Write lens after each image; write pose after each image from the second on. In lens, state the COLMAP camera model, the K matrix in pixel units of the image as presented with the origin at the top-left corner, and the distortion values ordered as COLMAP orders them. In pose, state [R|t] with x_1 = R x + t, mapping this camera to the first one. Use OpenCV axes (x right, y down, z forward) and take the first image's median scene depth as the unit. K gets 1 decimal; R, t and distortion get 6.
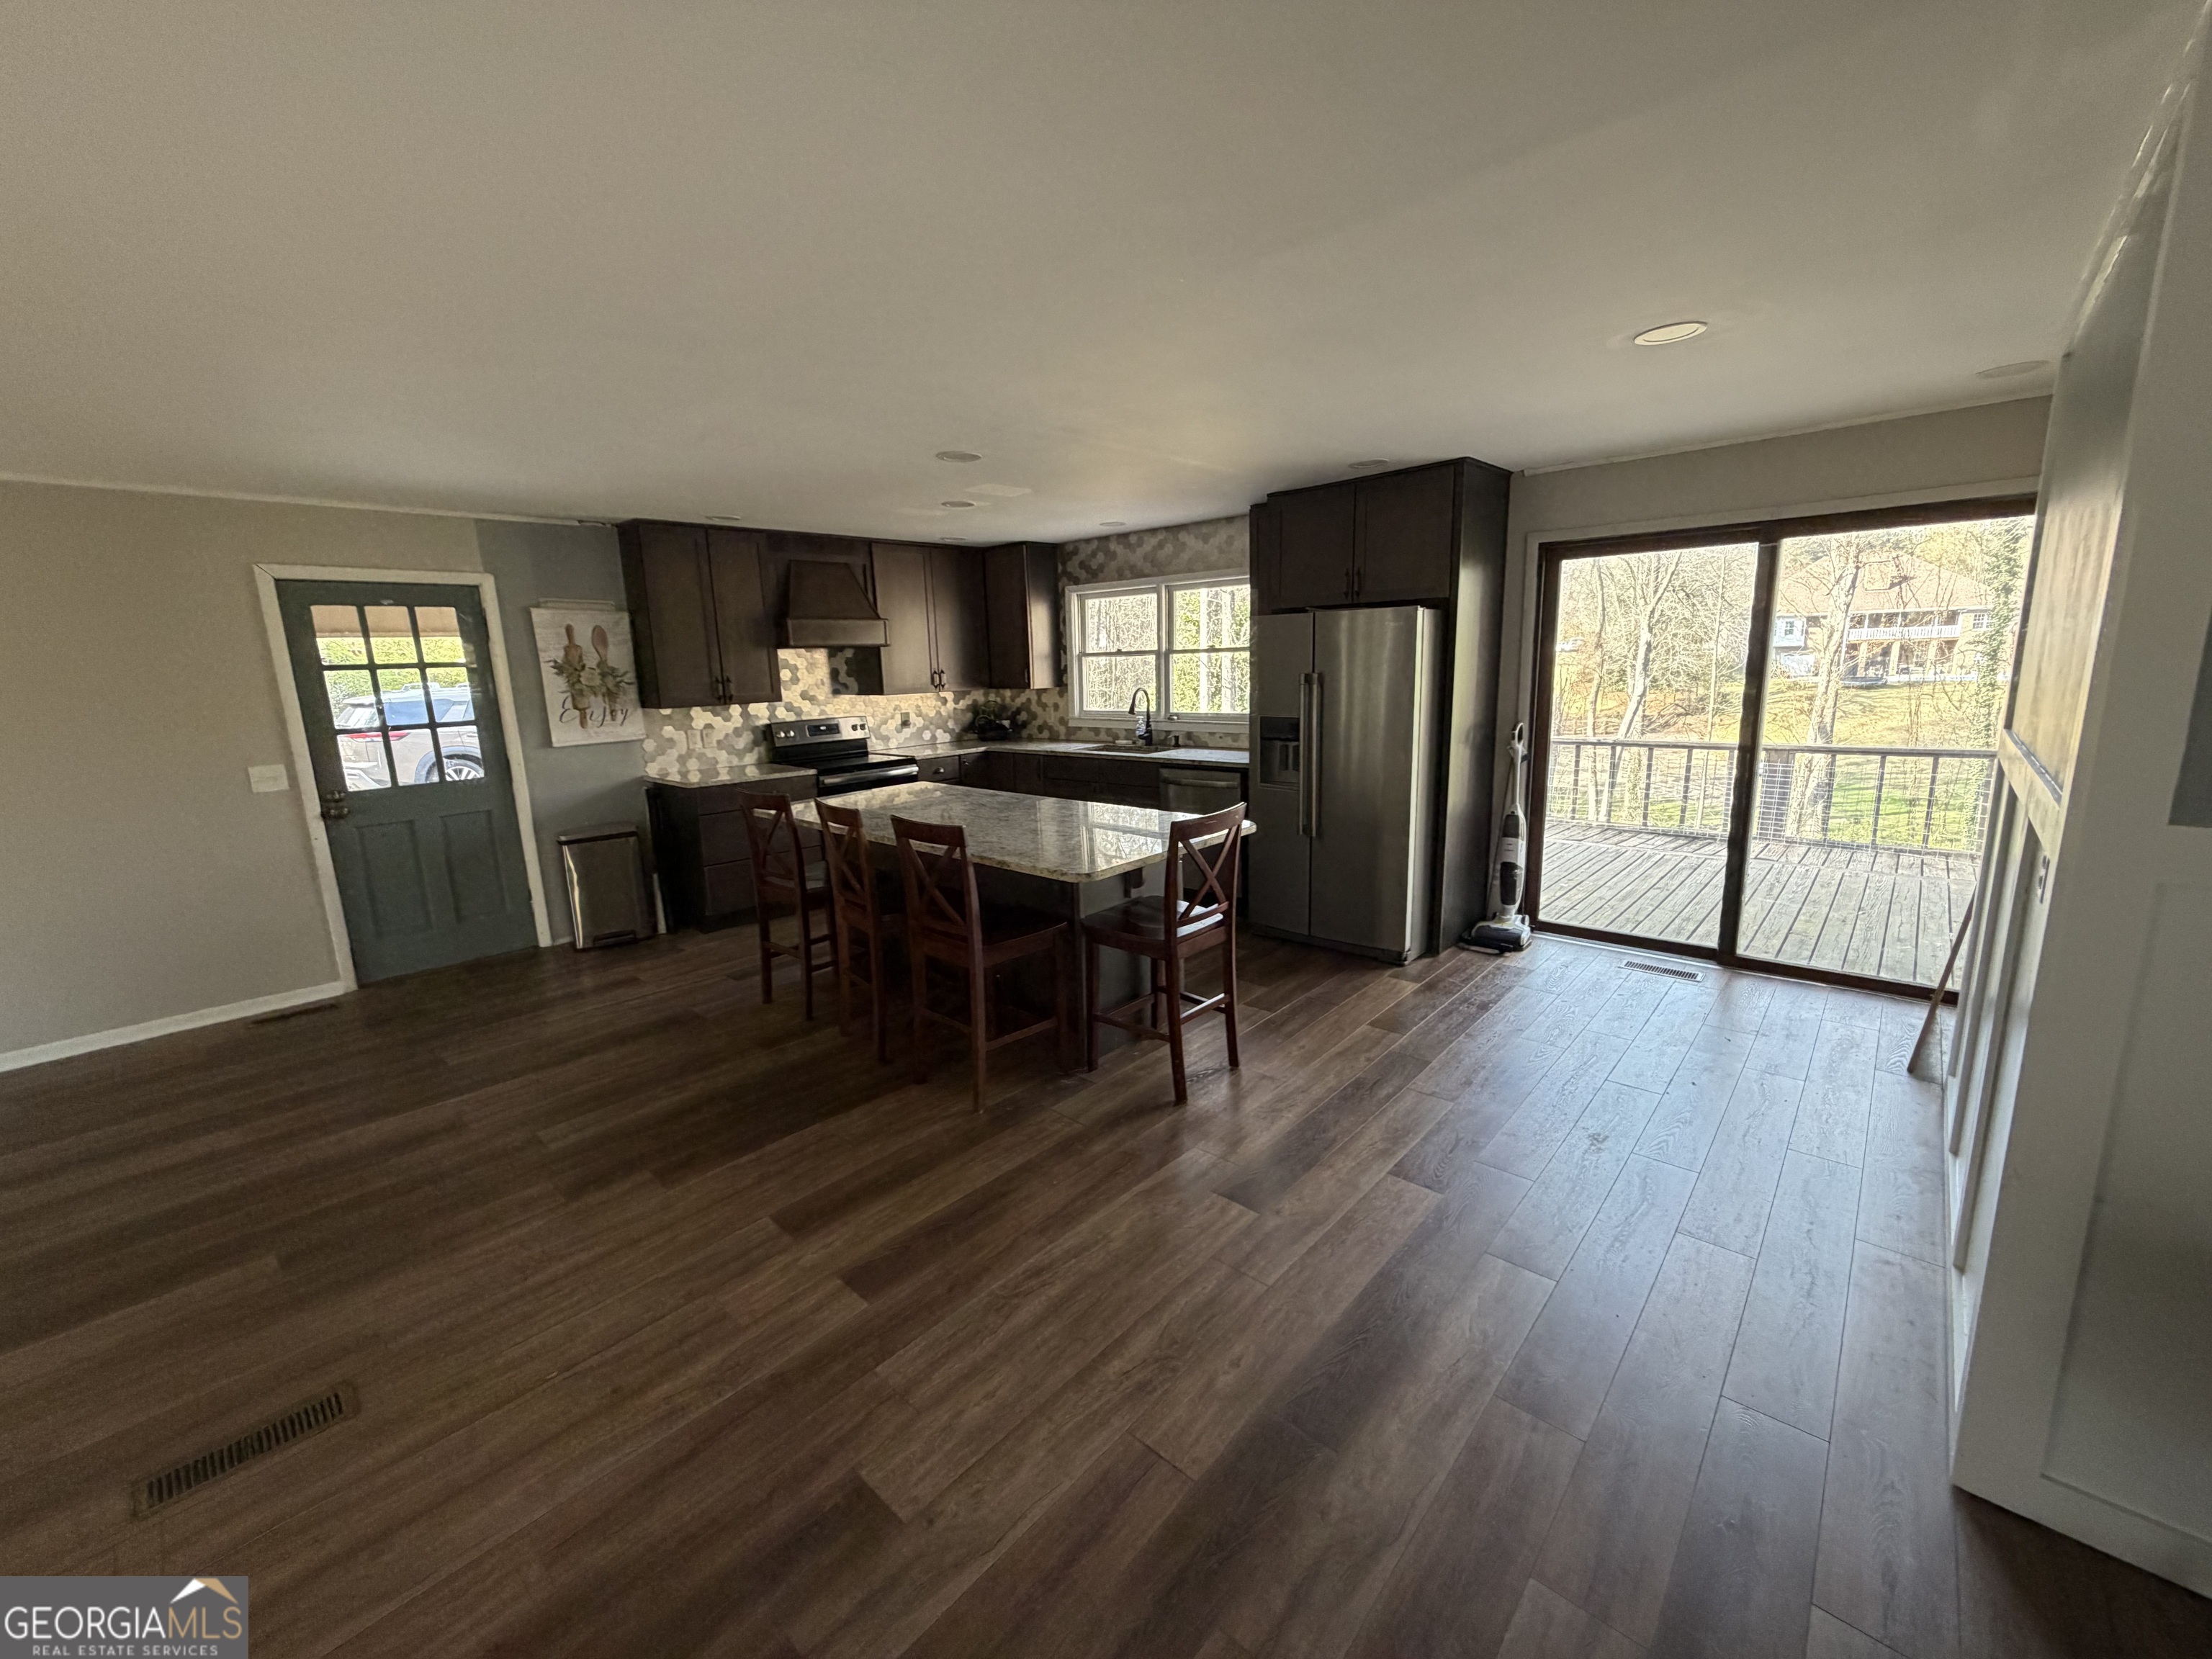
lens RADIAL K [[877.3, 0, 1103.2], [0, 877.3, 827.5], [0, 0, 1]] dist [0.001707, -0.000009]
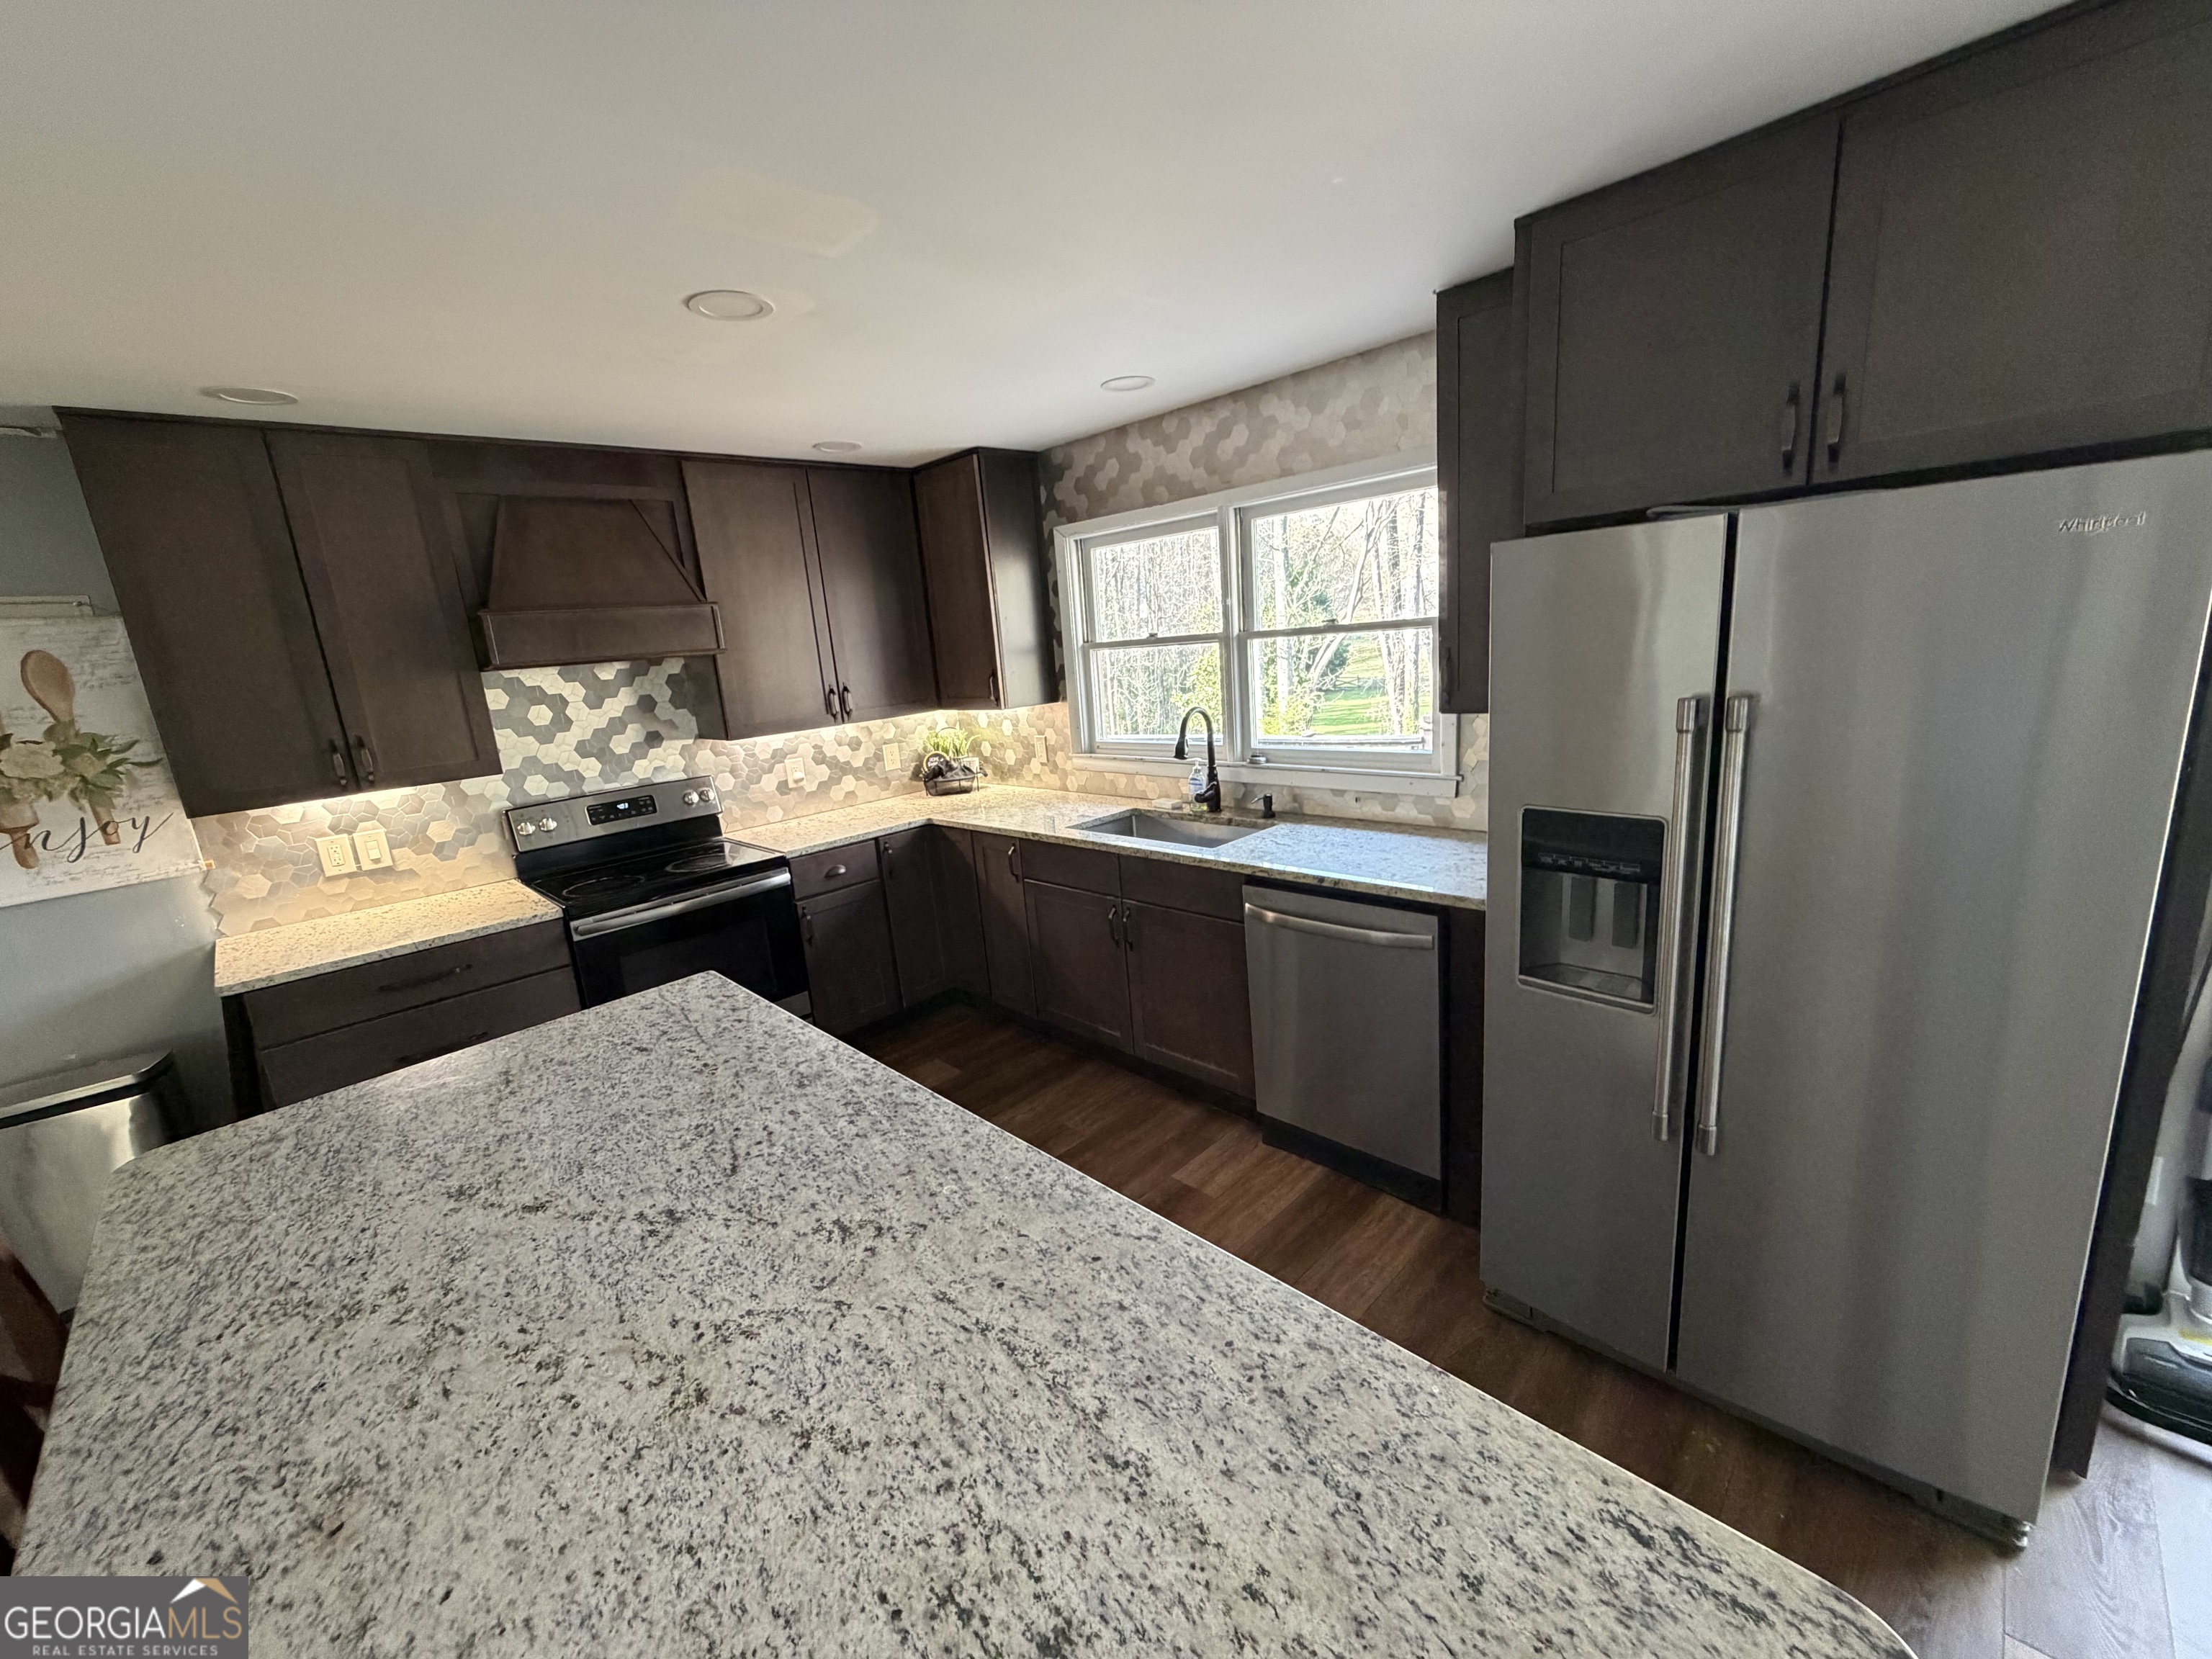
lens RADIAL K [[877.3, 0, 1103.2], [0, 877.3, 827.5], [0, 0, 1]] dist [0.001707, -0.000009]
pose [[0.997565, -0.039085, -0.057765, 0.015075], [0.040913, 0.998688, 0.030807, -0.104341], [0.056485, -0.033096, 0.997855, 0.462694]]
